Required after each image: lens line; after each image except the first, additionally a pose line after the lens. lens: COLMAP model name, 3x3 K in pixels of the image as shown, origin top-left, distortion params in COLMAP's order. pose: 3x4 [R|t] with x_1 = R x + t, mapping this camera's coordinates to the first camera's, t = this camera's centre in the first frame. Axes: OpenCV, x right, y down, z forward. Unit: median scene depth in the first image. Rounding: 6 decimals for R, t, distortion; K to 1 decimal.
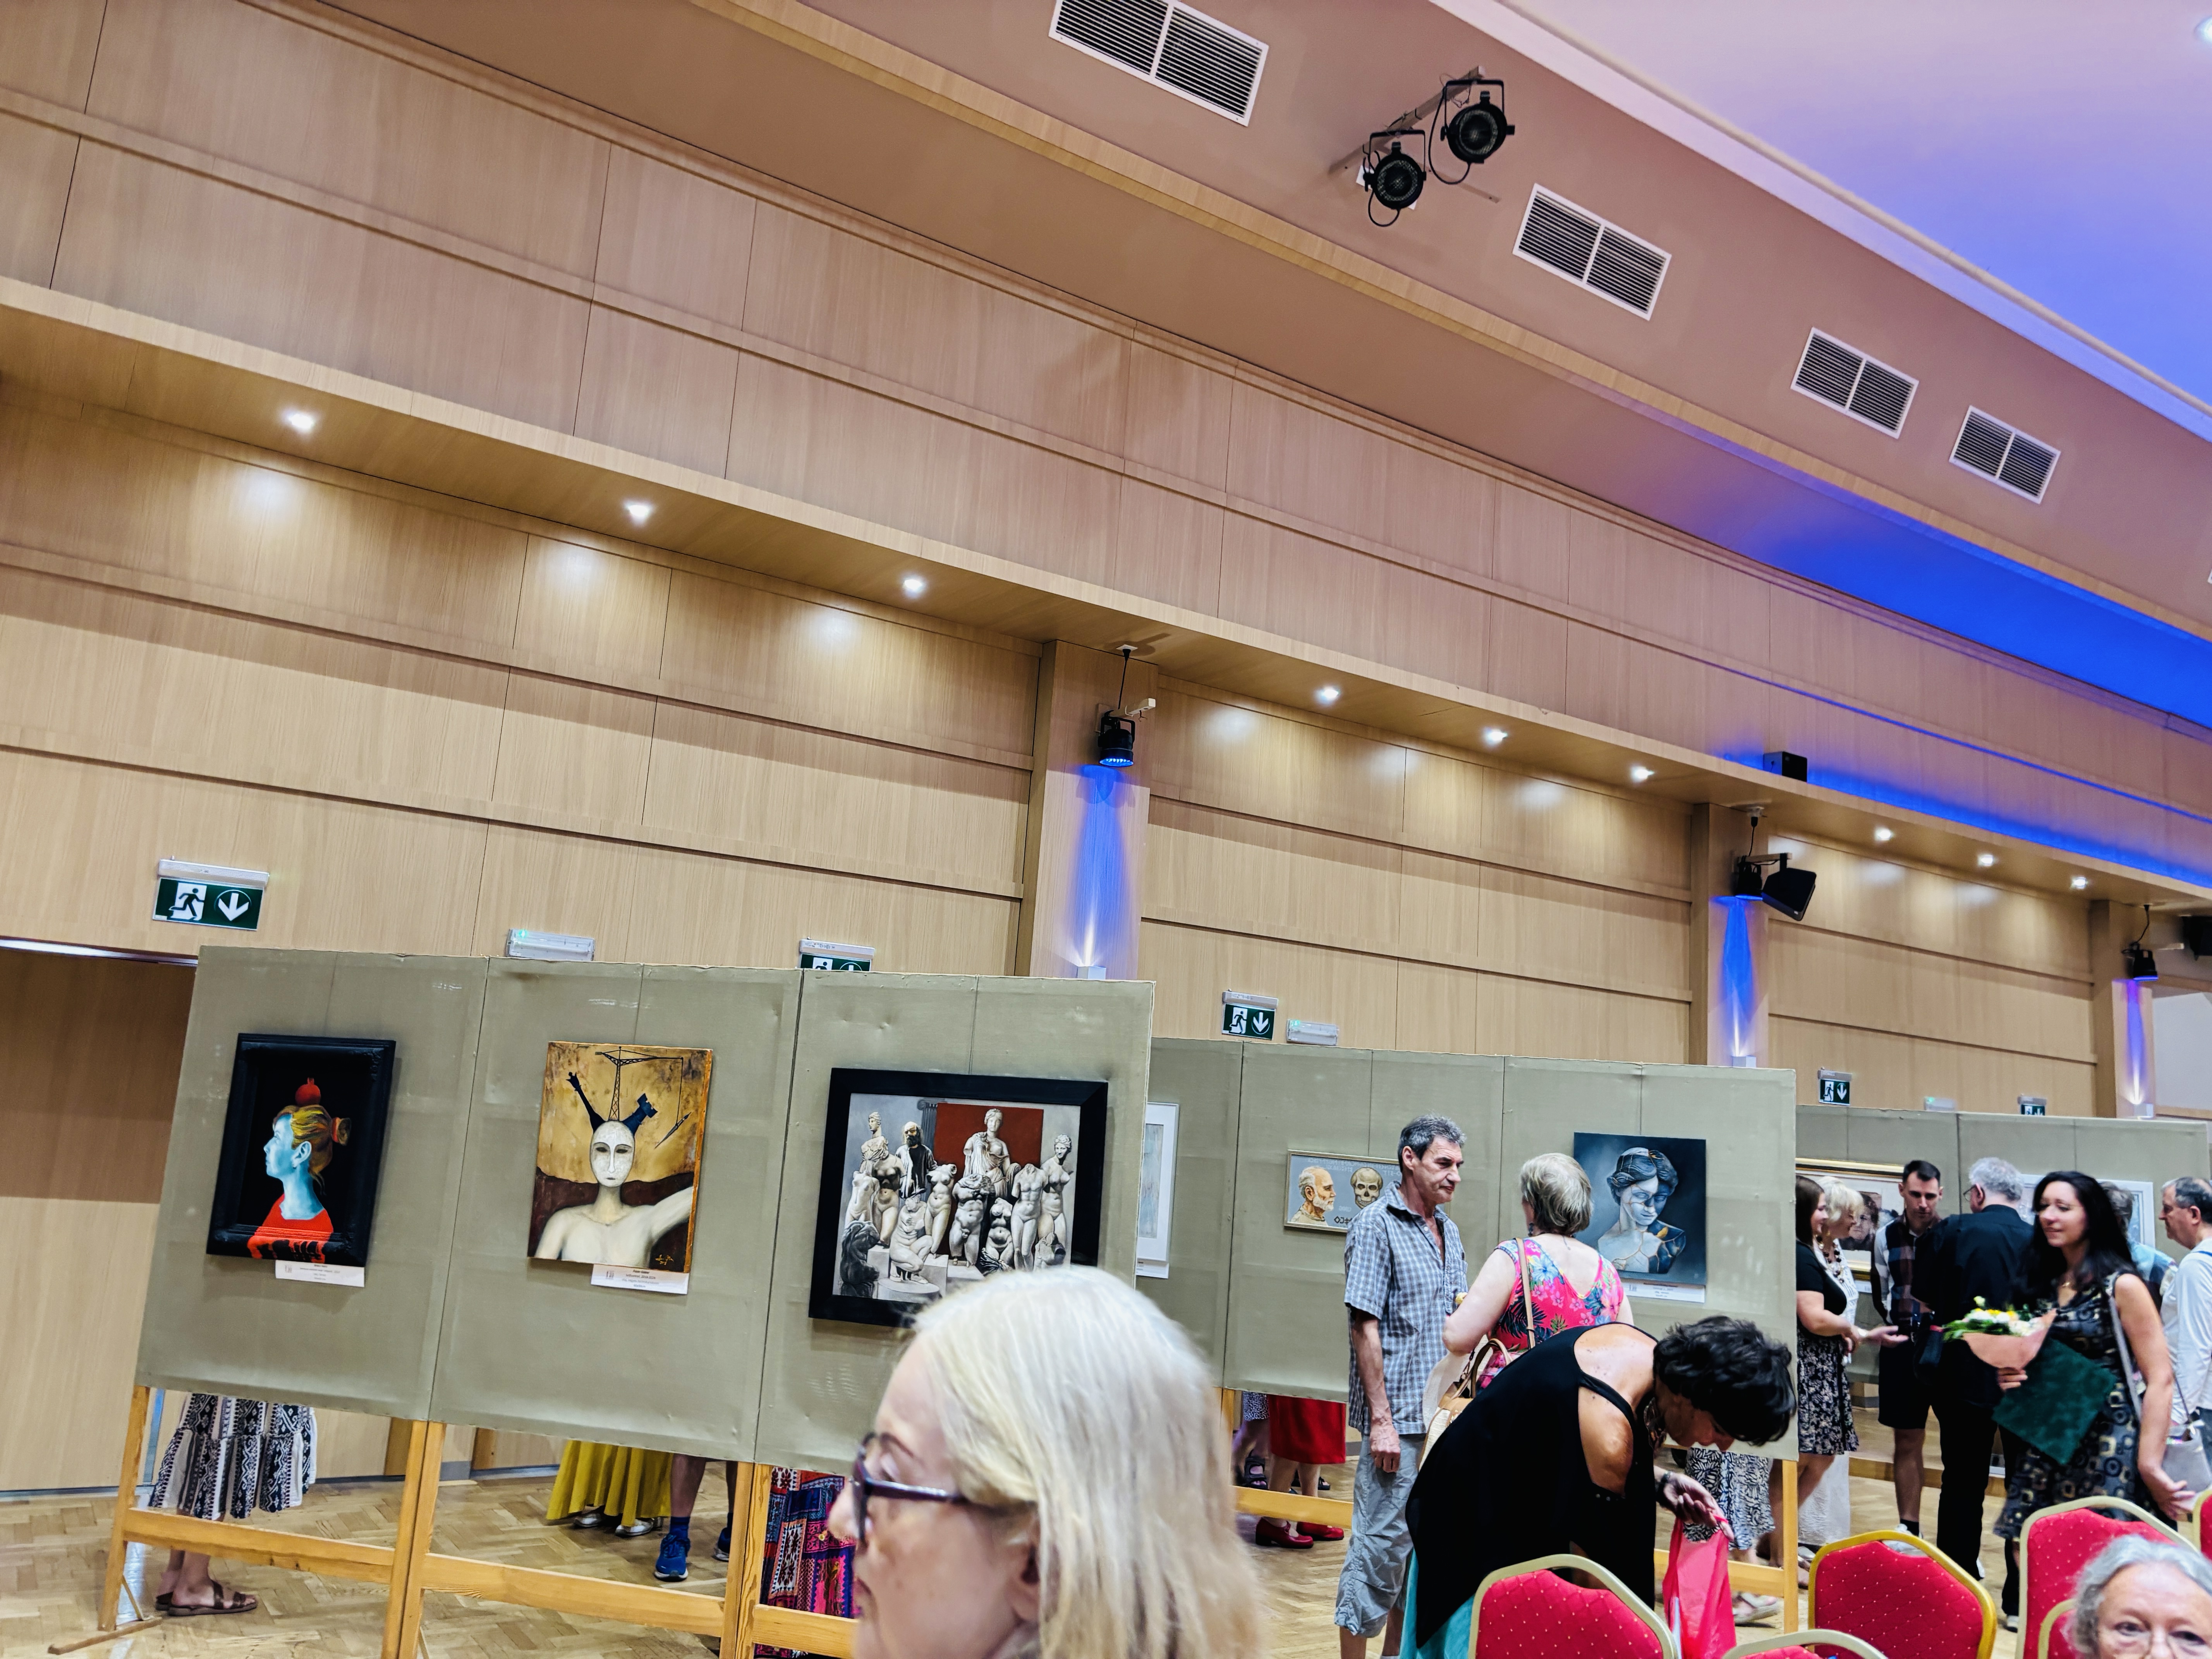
lens RADIAL K [[1724.4, 0, 1106.0], [0, 1724.4, 829.5], [0, 0, 1]] dist [0.060320, -0.088738]
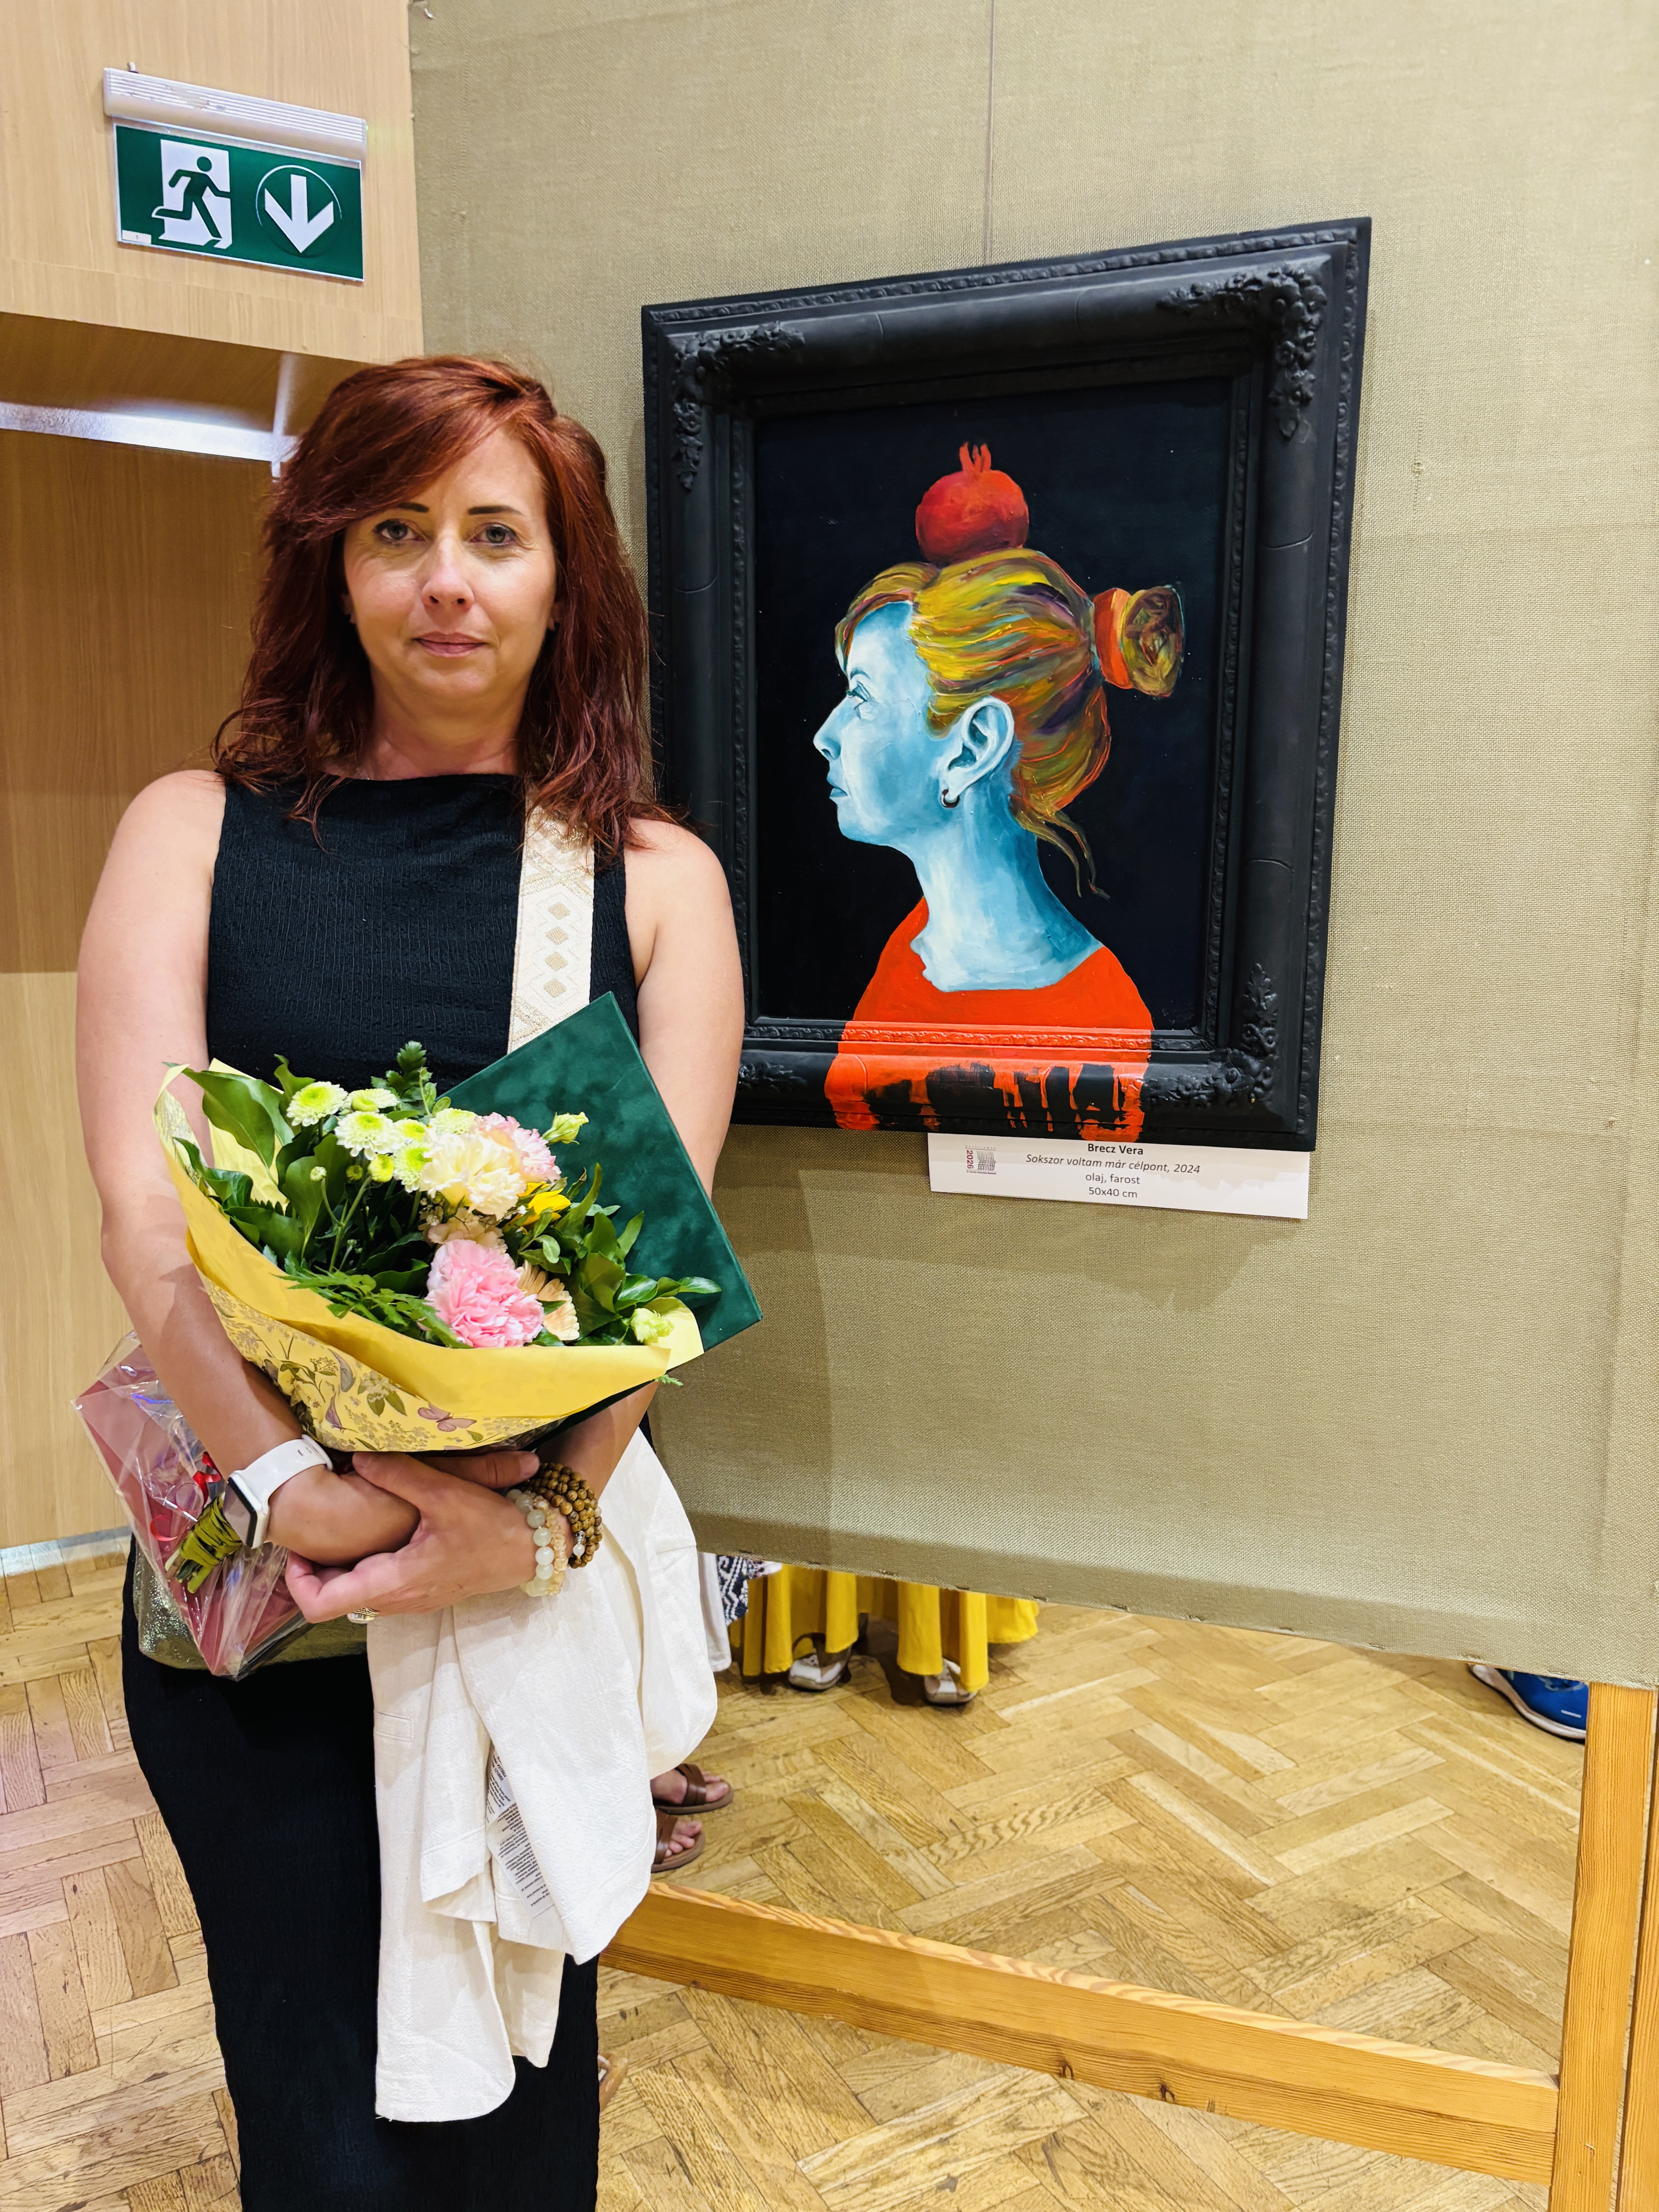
lens RADIAL K [[1724.4, 0, 829.5], [0, 1724.4, 1106.0], [0, 0, 1]] dist [0.060320, -0.088738]
pose [[0.994960, -0.059633, -0.080609, -0.465844], [0.082442, 0.944111, 0.319151, 0.152046], [0.057071, -0.324188, 0.944269, 0.733471]]
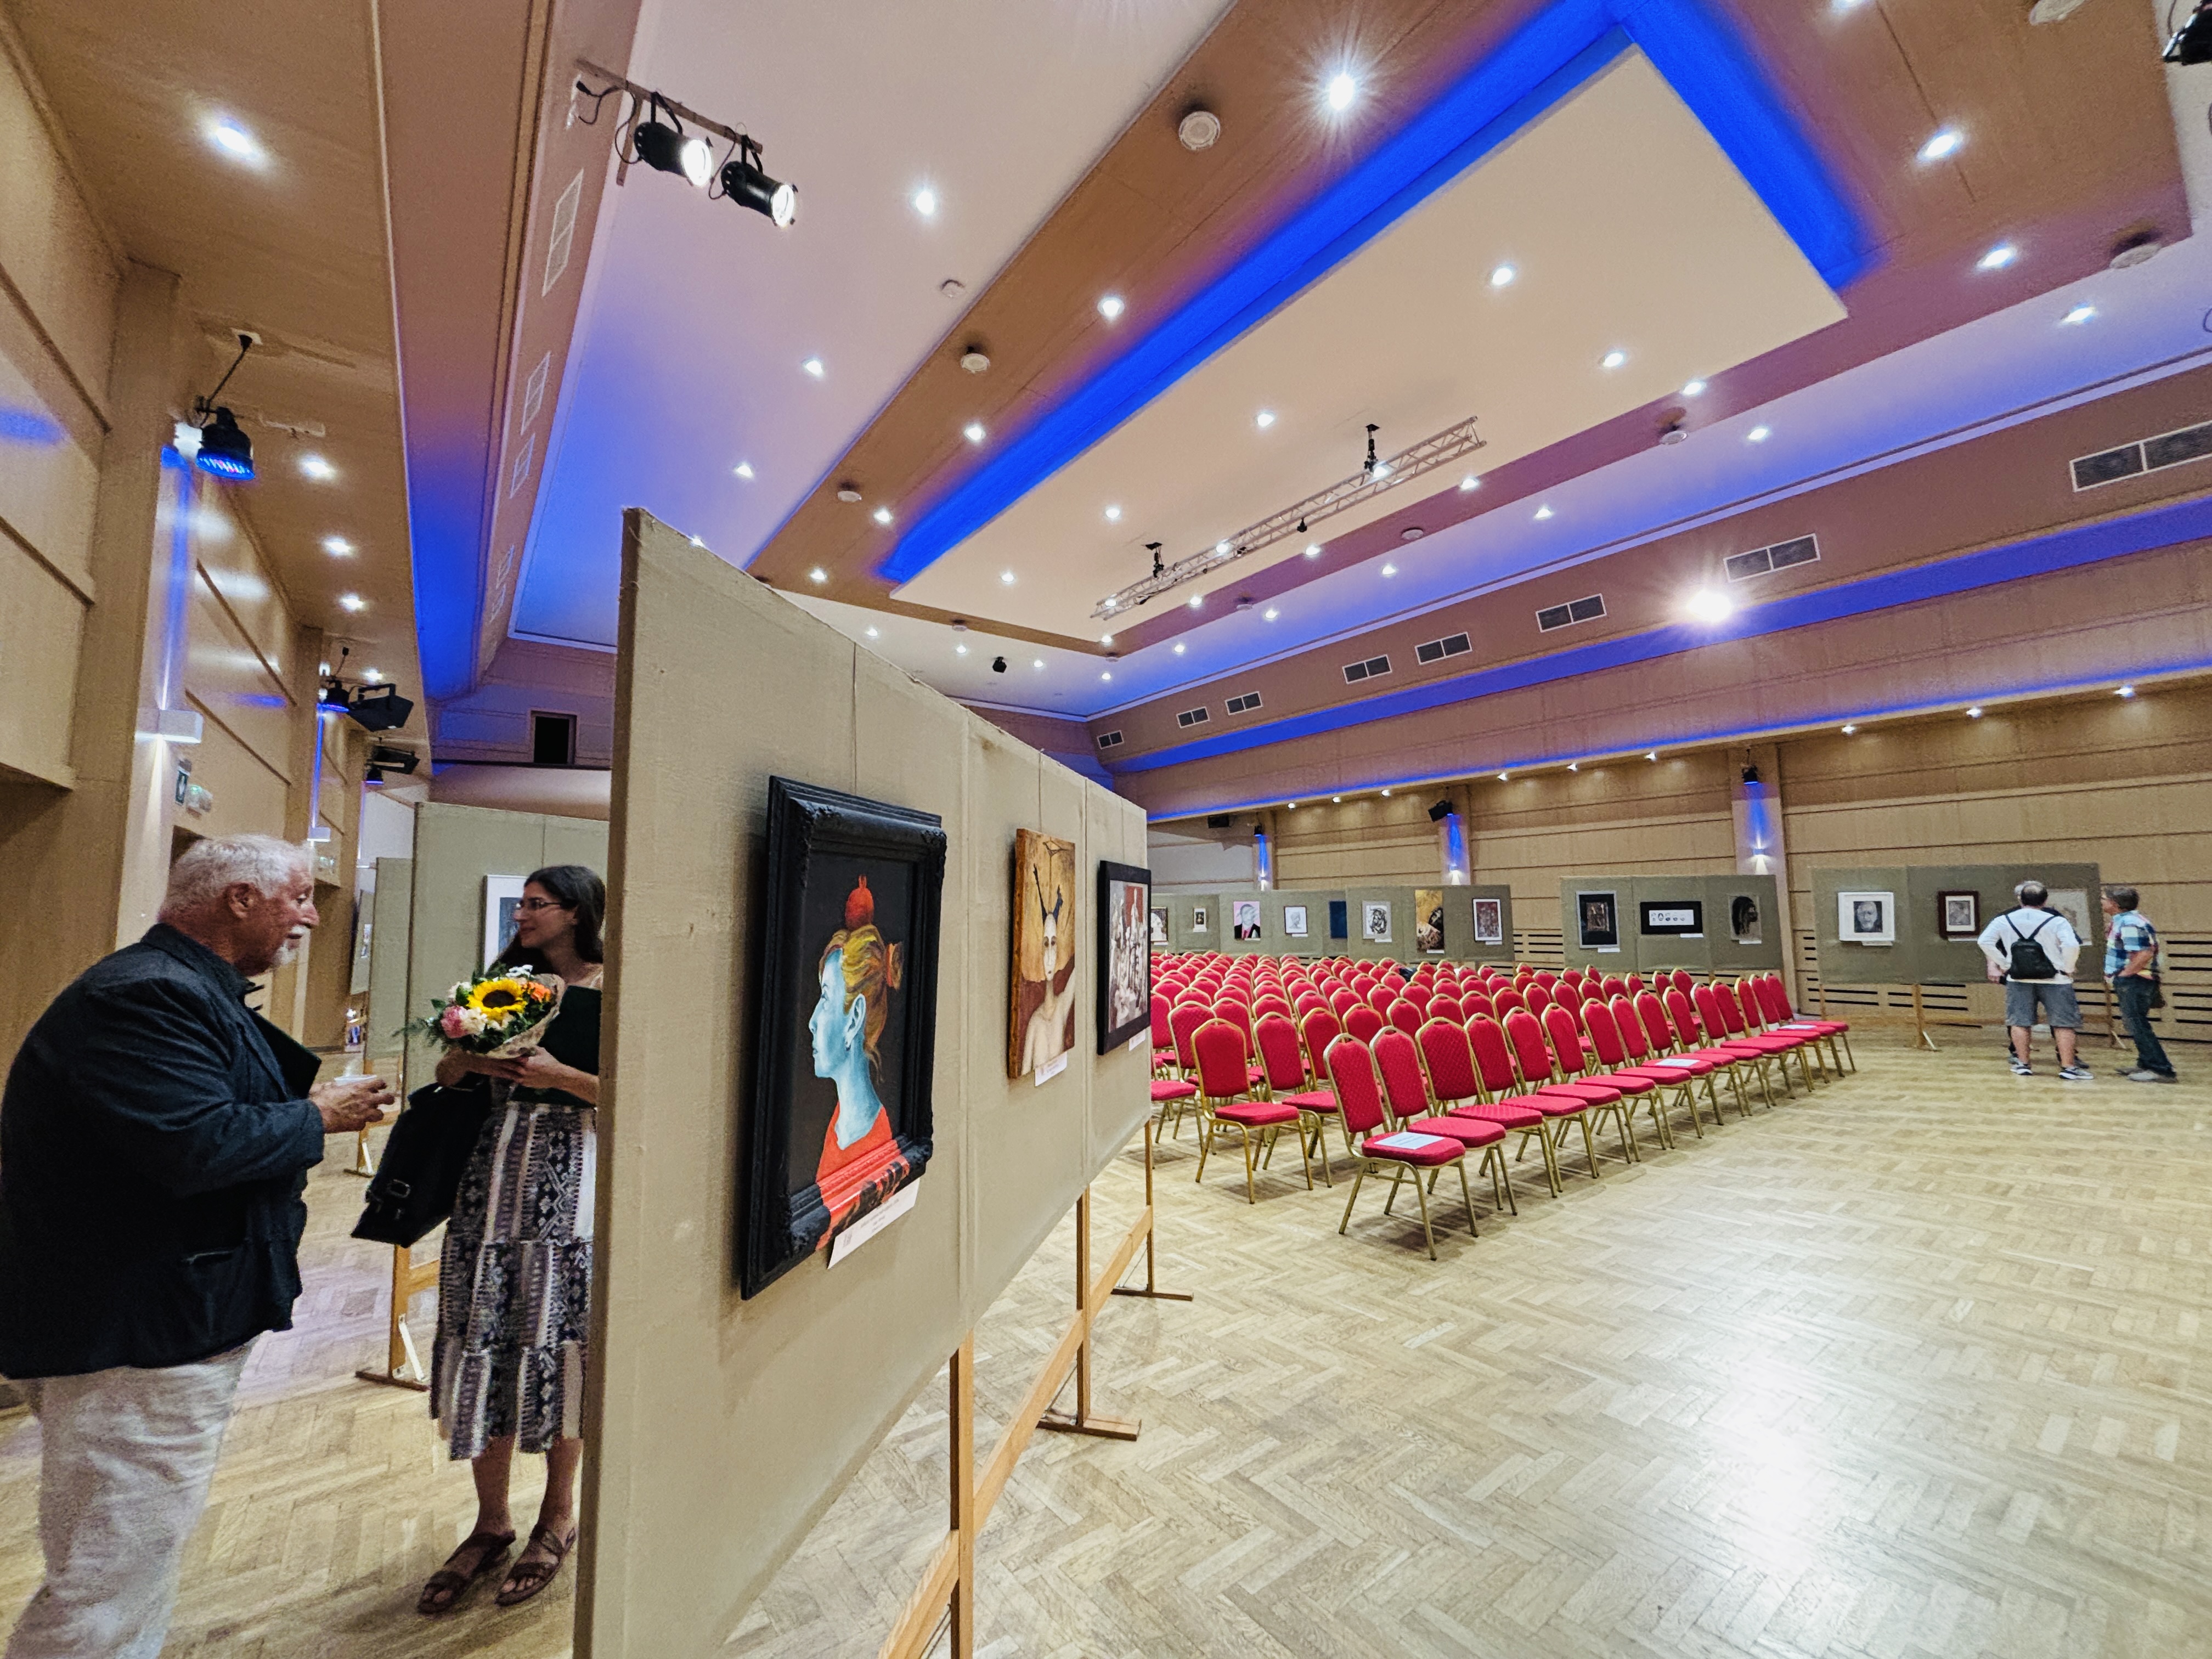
lens RADIAL K [[895.9, 0, 1106.0], [0, 895.9, 829.5], [0, 0, 1]] dist [-0.000490, -0.000023]
pose [[-0.036608, 0.021959, 0.999088, -0.736499], [-0.164530, 0.985983, -0.027700, 0.124665], [-0.985693, -0.165394, -0.032482, 0.942909]]
